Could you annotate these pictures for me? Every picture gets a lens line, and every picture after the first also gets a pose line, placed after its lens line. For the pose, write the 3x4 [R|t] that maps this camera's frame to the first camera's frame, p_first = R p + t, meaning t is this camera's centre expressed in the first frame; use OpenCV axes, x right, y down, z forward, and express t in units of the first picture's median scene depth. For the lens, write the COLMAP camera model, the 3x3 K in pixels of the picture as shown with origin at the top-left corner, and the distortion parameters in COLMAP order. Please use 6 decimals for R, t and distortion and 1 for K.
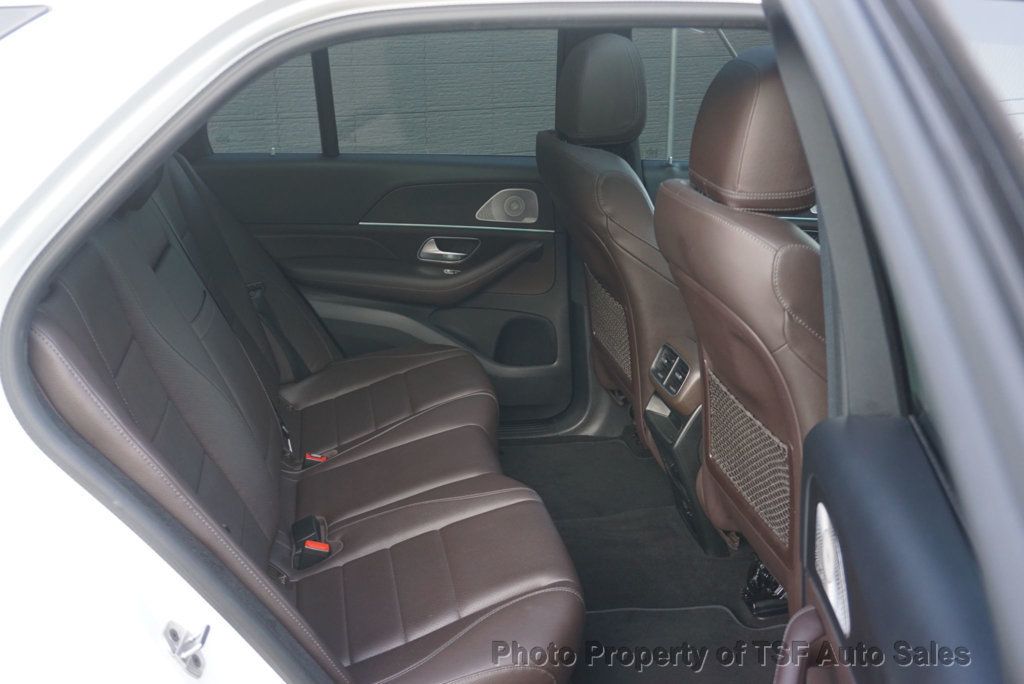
lens RADIAL K [[1017.8, 0, 509.7], [0, 1017.8, 343.3], [0, 0, 1]] dist [0.020820, 0.000000]
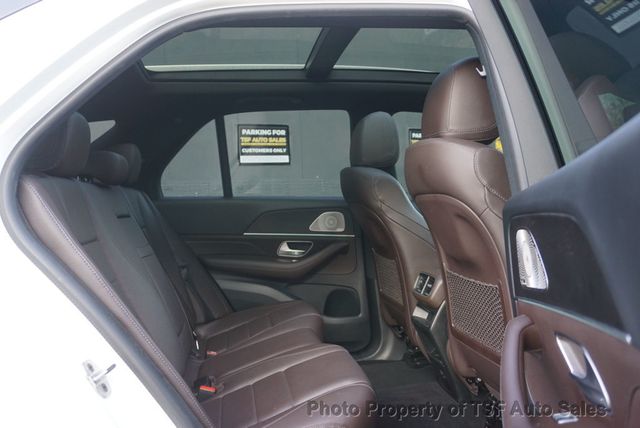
lens RADIAL K [[550.5, 0, 321.1], [0, 550.5, 211.4], [0, 0, 1]] dist [-0.039588, 0.005885]
pose [[0.998545, -0.046129, -0.027932, 0.018885], [0.036161, 0.957019, -0.287761, 0.155672], [0.040005, 0.286332, 0.957295, 0.097849]]
